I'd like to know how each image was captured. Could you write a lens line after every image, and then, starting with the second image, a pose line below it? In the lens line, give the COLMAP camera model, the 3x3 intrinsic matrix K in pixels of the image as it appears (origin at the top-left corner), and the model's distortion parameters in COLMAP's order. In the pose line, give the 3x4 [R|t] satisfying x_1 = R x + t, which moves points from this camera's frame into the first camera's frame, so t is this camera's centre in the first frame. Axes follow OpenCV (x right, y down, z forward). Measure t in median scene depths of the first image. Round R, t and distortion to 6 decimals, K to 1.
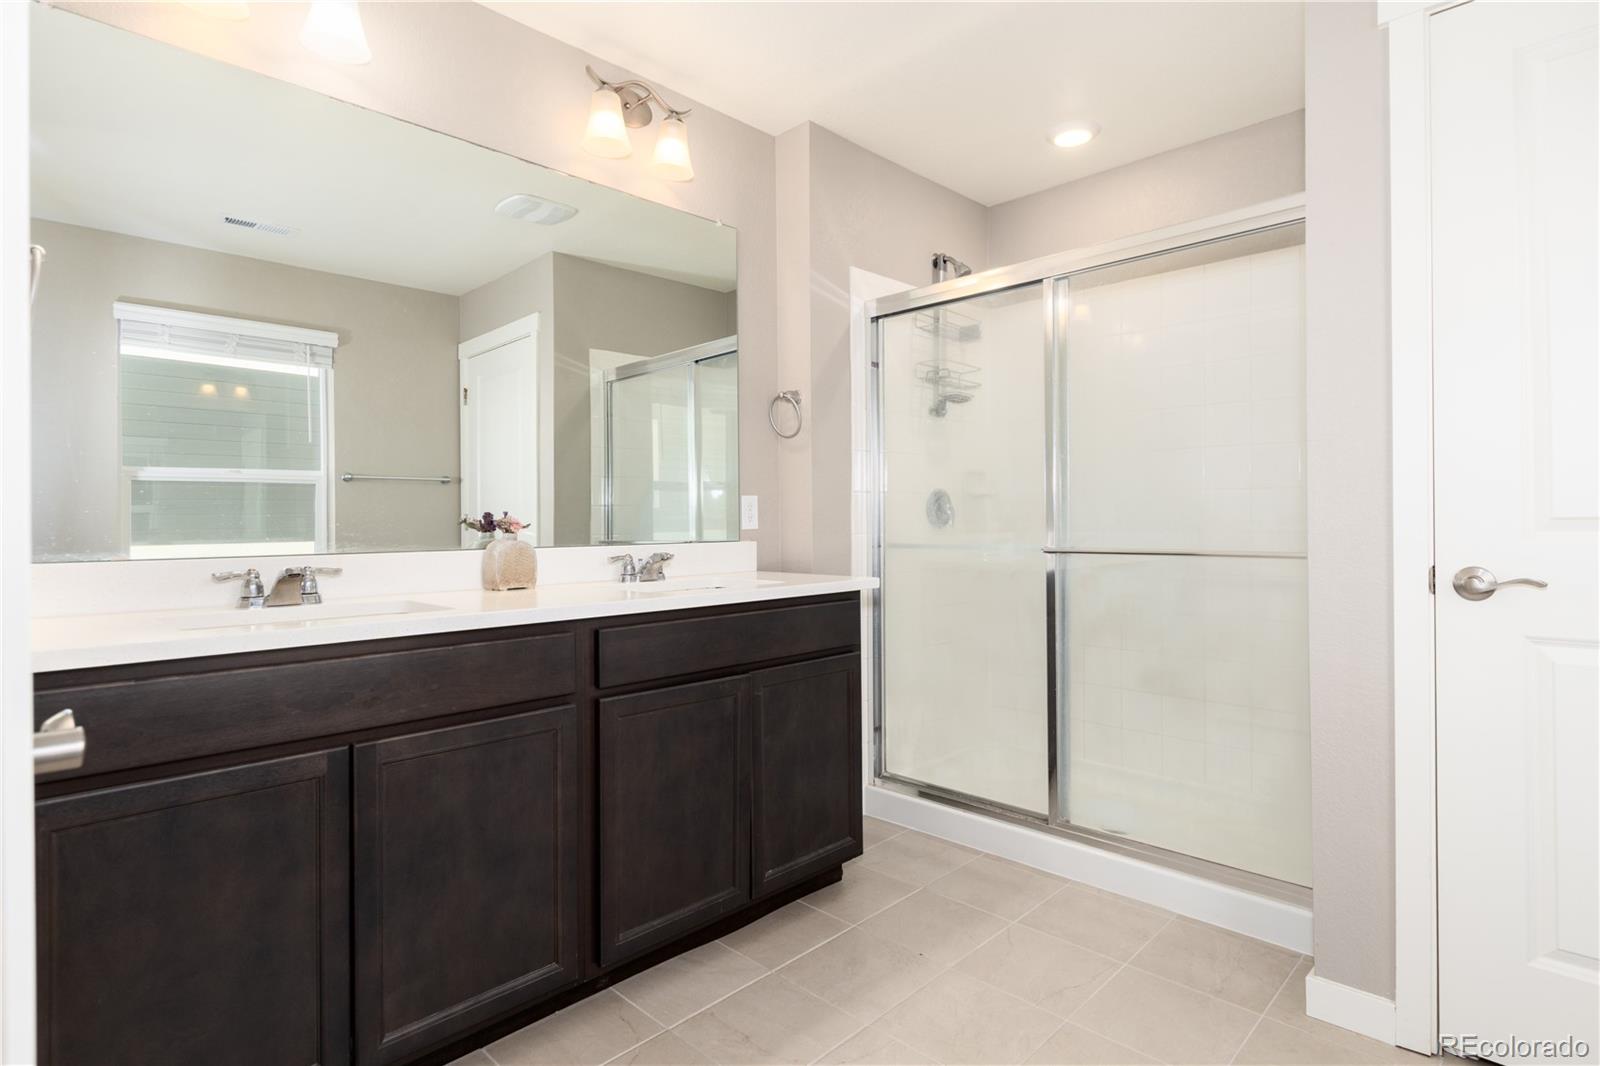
lens RADIAL K [[817.9, 0, 800.5], [0, 817.9, 494.7], [0, 0, 1]] dist [0.001488, 0.000597]
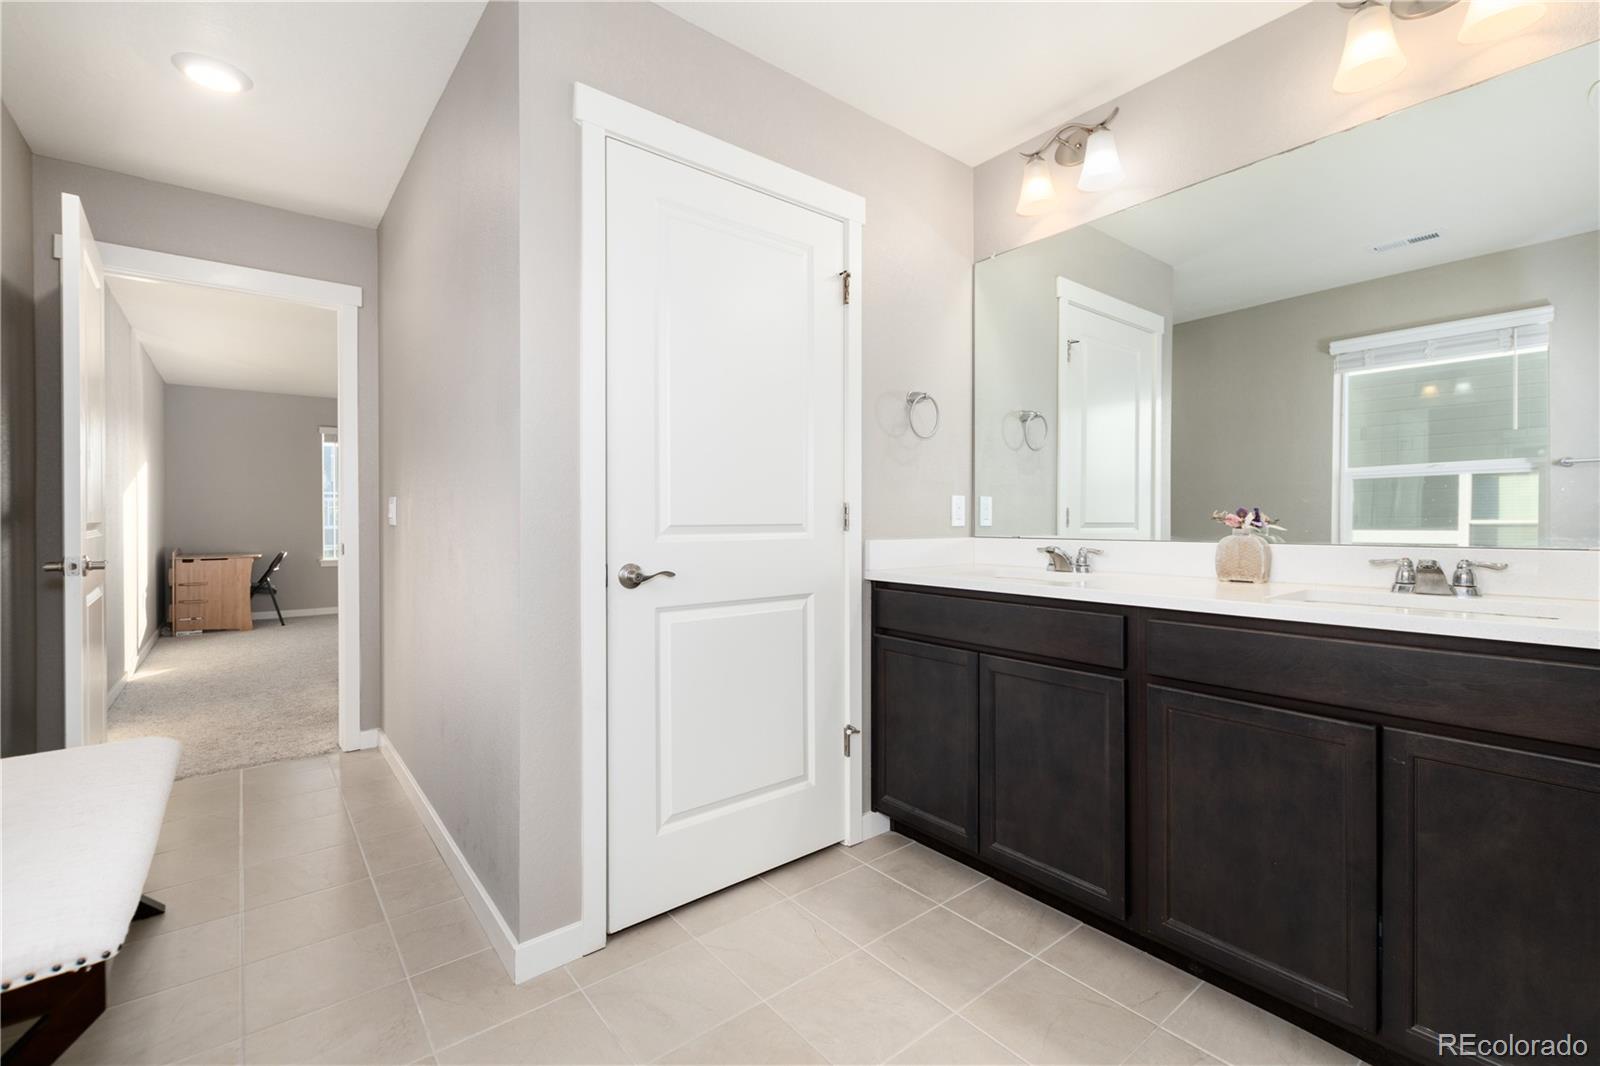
lens RADIAL K [[695.8, 0, 837.2], [0, 695.8, 521.4], [0, 0, 1]] dist [0.003093, -0.000198]
pose [[-0.092352, 0.010799, -0.995668, 0.669443], [0.036548, 0.999304, 0.007448, 0.015744], [0.995055, -0.035702, -0.092683, 0.664779]]
